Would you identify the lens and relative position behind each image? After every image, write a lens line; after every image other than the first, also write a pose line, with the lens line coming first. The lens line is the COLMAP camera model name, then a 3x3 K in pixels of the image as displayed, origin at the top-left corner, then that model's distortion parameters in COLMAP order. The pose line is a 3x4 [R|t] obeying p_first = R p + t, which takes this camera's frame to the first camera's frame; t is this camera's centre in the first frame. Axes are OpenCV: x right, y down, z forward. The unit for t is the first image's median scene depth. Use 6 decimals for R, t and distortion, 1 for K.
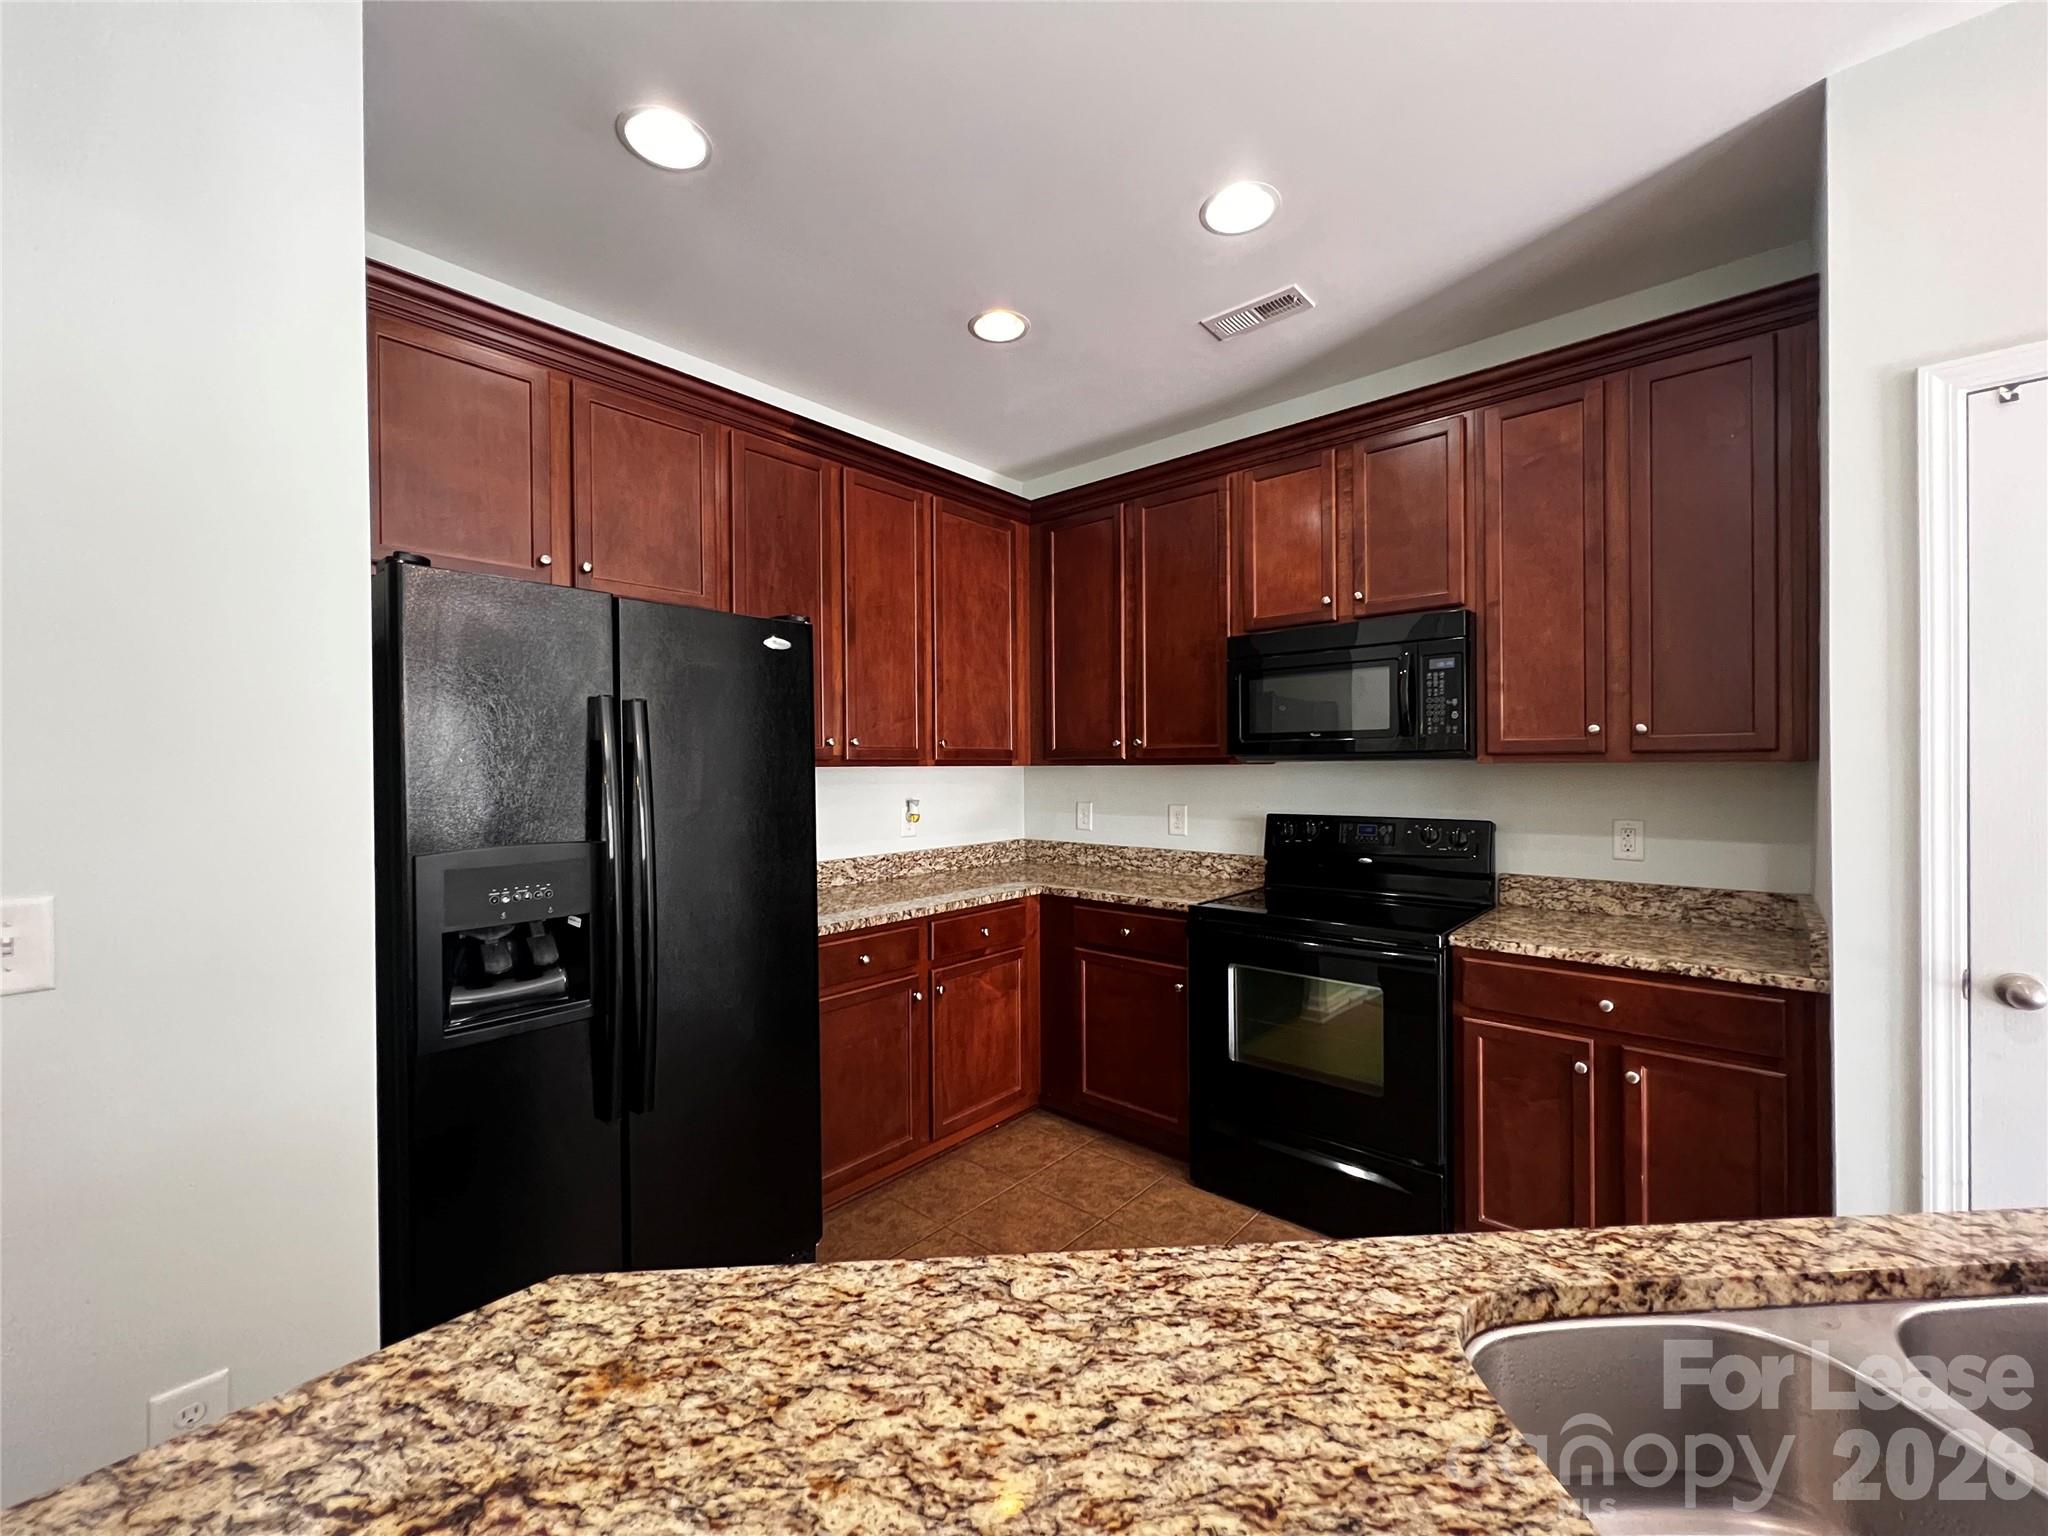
lens RADIAL K [[819.7, 0, 1020.8], [0, 819.7, 766.5], [0, 0, 1]] dist [-0.000239, 0.000199]
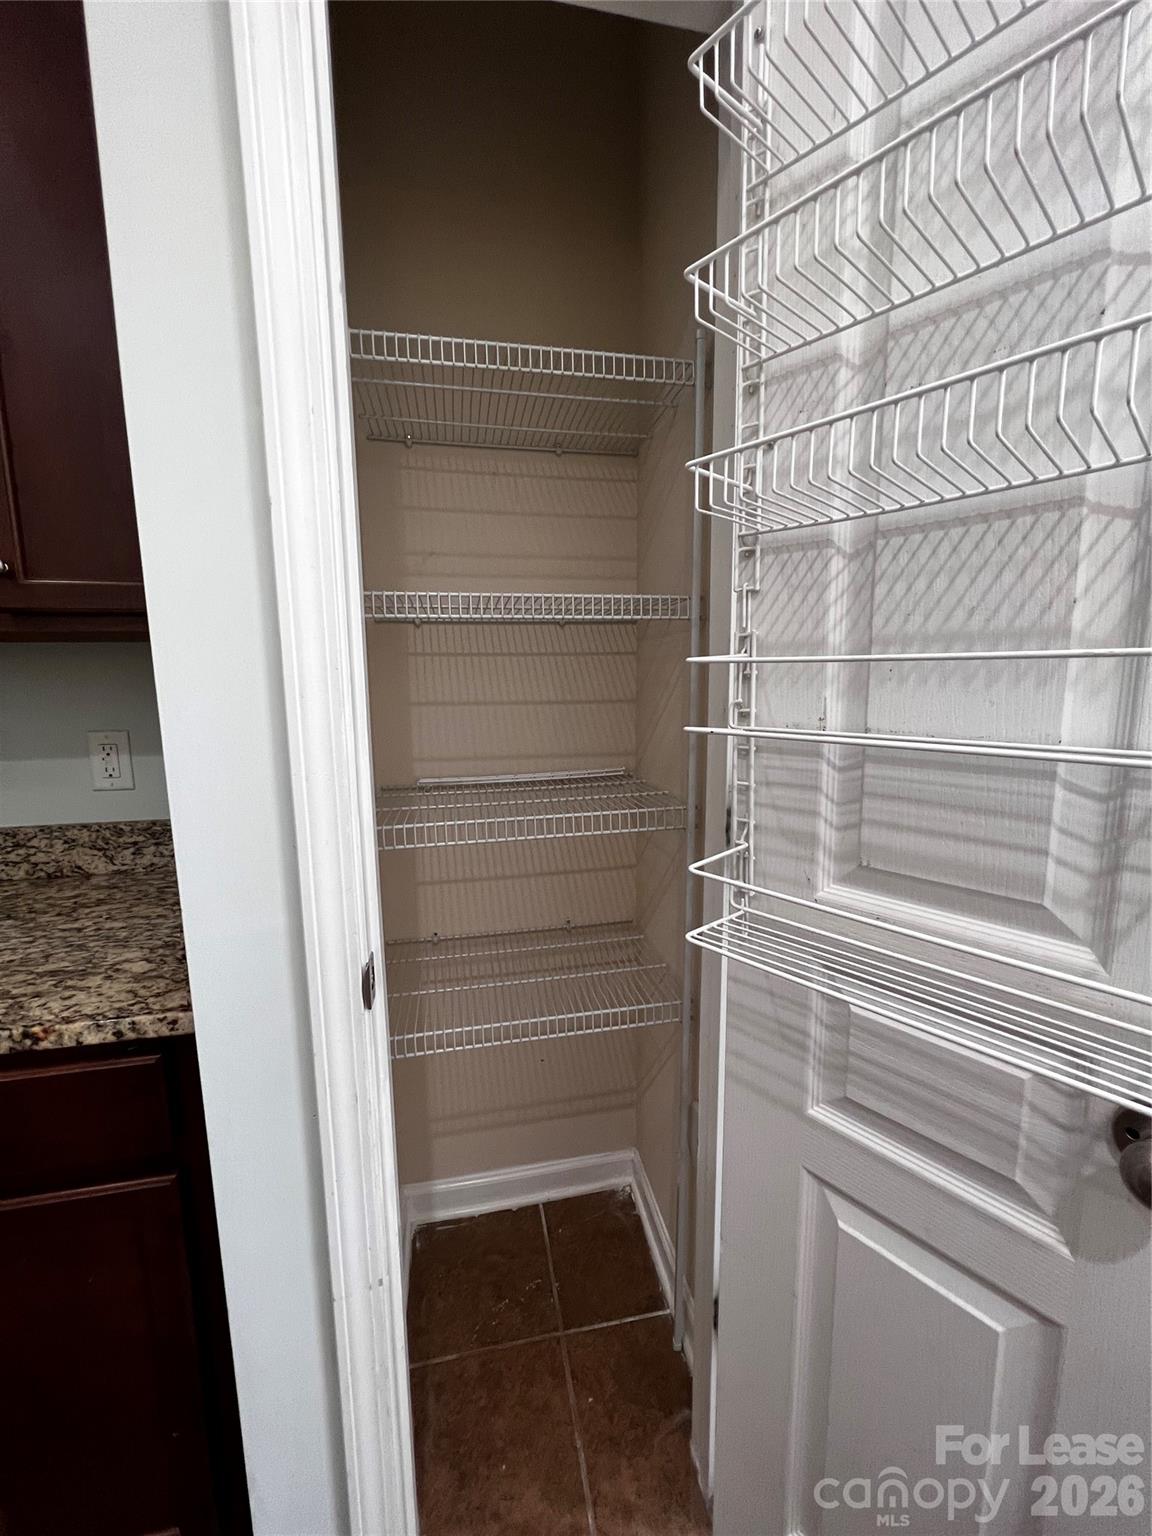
lens RADIAL K [[616.6, 0, 575.8], [0, 616.6, 763.7], [0, 0, 1]] dist [-0.000719, 0.000181]
pose [[0.607698, -0.112357, 0.786180, 0.472694], [0.009794, 0.990926, 0.134048, 0.023005], [-0.794107, -0.073761, 0.603285, 0.321492]]
